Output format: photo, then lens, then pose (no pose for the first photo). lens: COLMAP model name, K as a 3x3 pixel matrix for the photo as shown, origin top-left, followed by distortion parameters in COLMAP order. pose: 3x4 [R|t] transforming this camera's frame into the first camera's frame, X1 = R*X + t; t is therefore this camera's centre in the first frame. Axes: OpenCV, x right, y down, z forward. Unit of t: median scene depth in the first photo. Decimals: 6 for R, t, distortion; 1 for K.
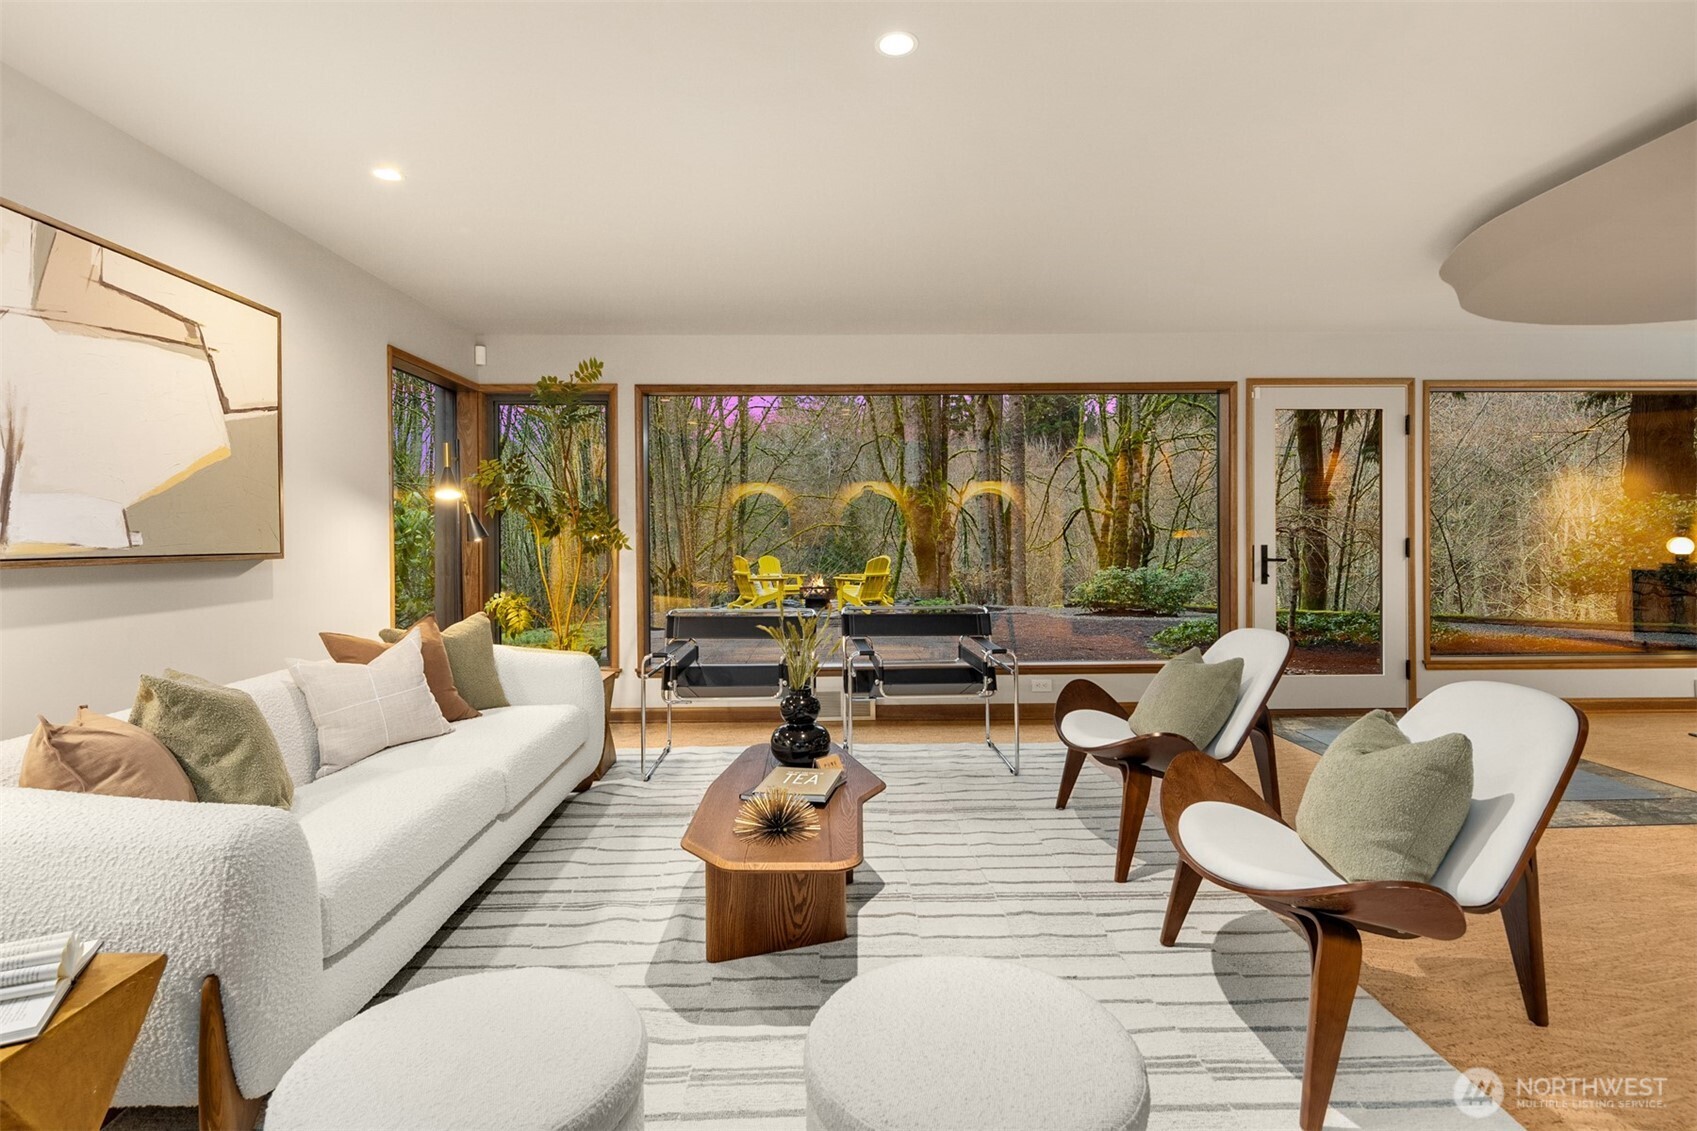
lens RADIAL K [[830.9, 0, 840.9], [0, 830.9, 556.3], [0, 0, 1]] dist [0.003149, -0.003345]
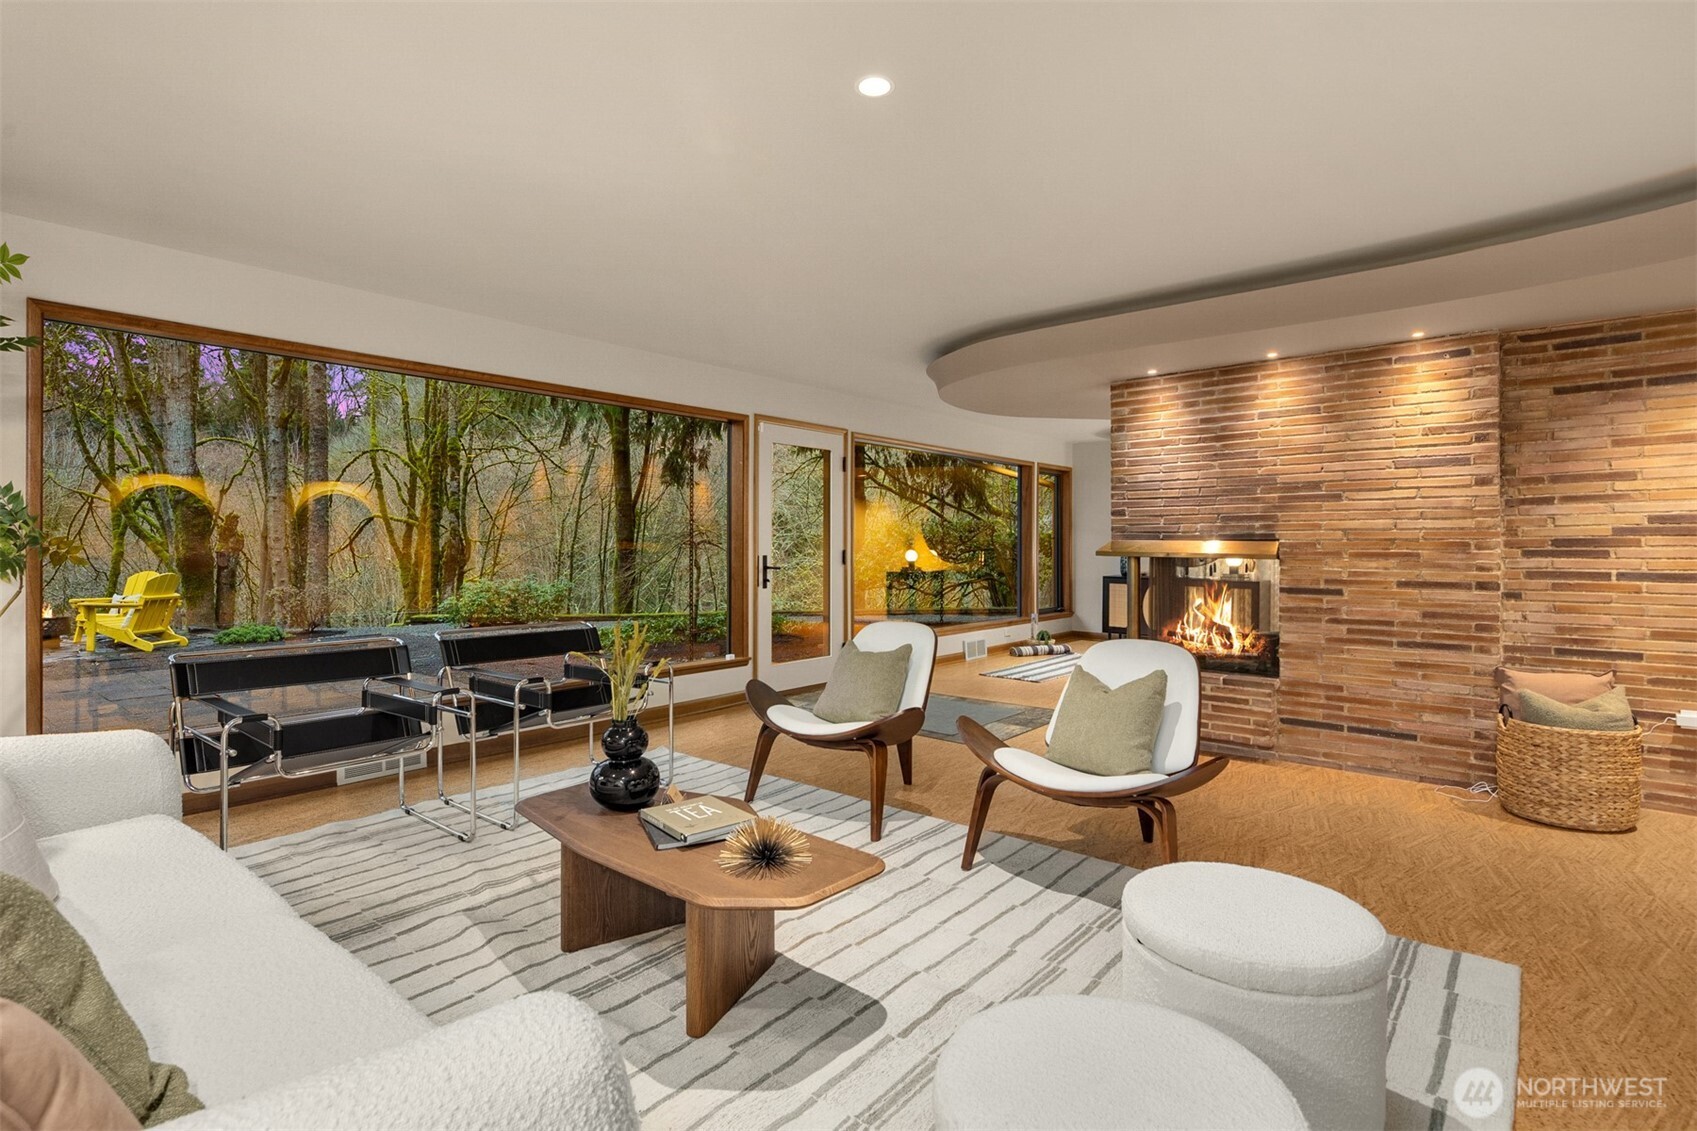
lens RADIAL K [[830.9, 0, 844.7], [0, 830.9, 555.8], [0, 0, 1]] dist [0.003149, -0.003345]
pose [[0.657657, -0.003519, 0.753309, -0.310905], [0.013813, 0.999877, -0.007388, -0.002881], [-0.753191, 0.015264, 0.657625, 0.134014]]
